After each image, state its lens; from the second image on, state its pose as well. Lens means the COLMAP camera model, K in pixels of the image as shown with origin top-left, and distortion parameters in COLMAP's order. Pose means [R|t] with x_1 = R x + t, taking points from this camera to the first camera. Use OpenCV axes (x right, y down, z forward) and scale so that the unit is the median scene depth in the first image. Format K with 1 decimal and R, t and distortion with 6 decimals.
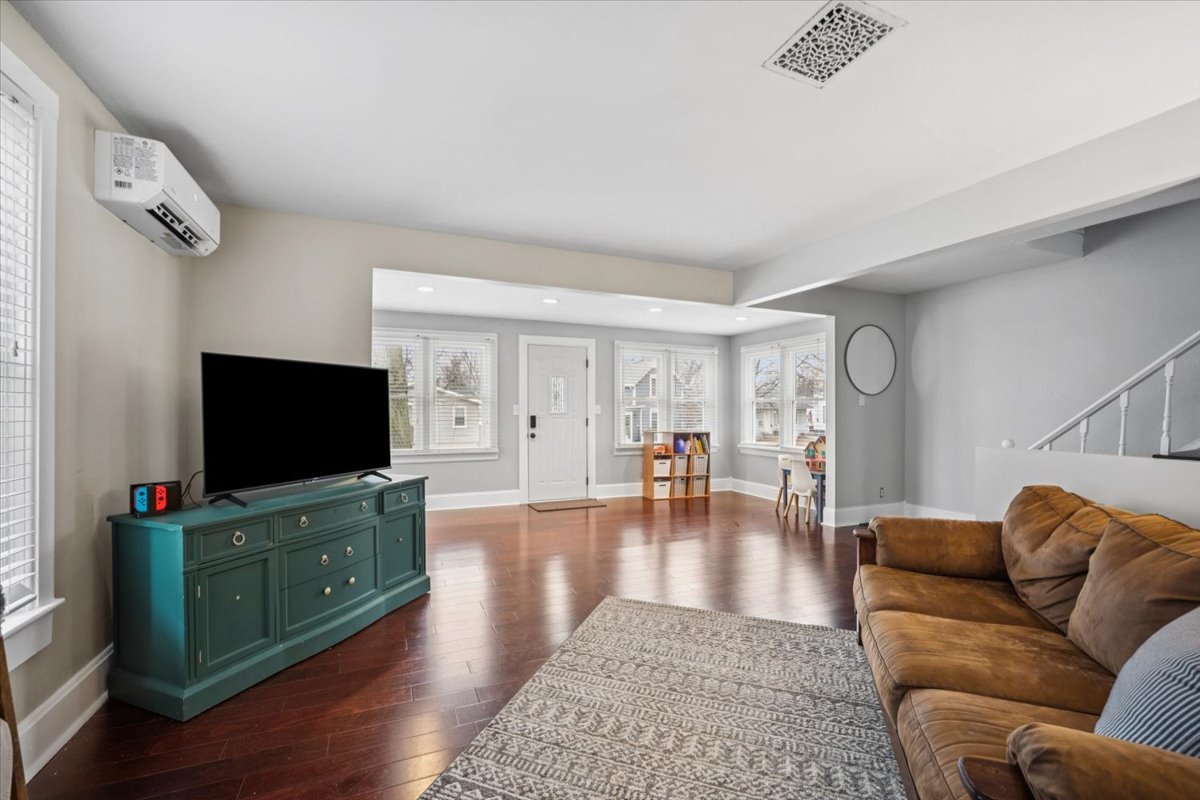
lens RADIAL K [[500.7, 0, 603.5], [0, 500.7, 401.2], [0, 0, 1]] dist [-0.001378, 0.000729]
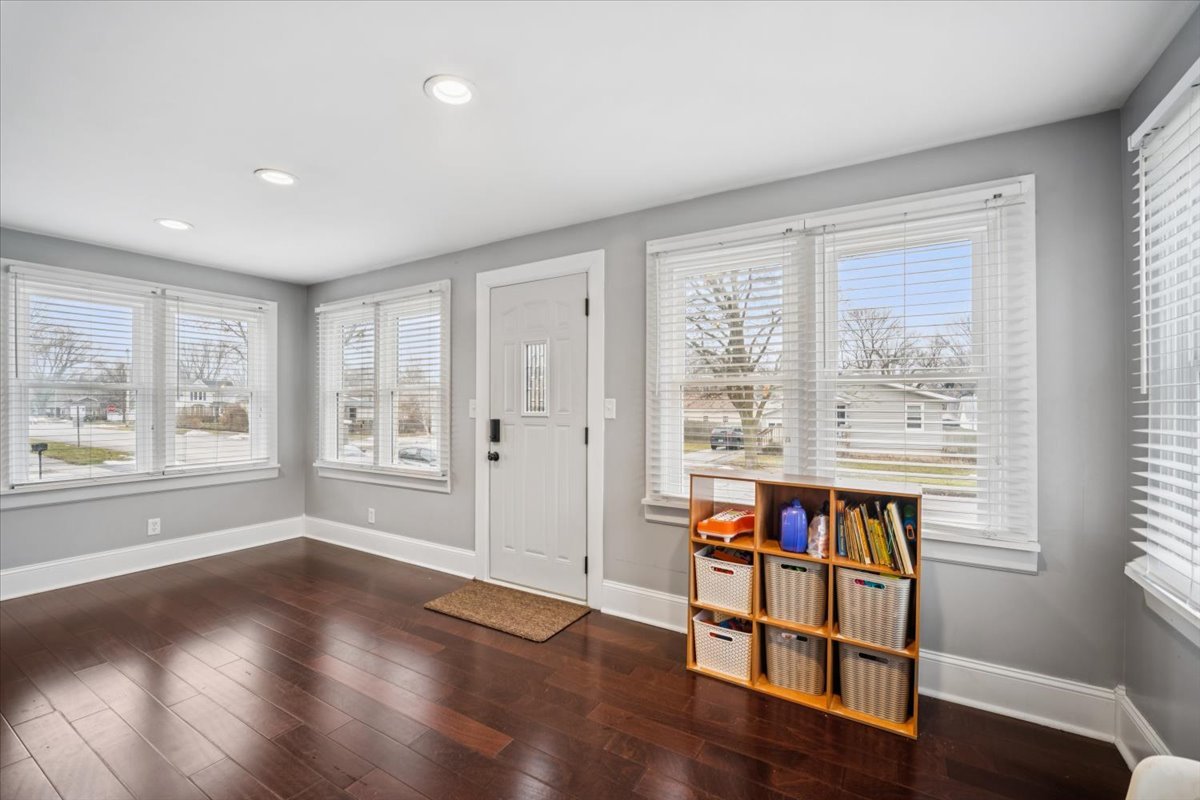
lens RADIAL K [[500.7, 0, 603.5], [0, 500.7, 401.2], [0, 0, 1]] dist [-0.001378, 0.000729]
pose [[0.581755, -0.007981, -0.813325, 0.341000], [0.010777, 0.999940, -0.002103, 0.011198], [0.813293, -0.007541, 0.581806, 0.740158]]
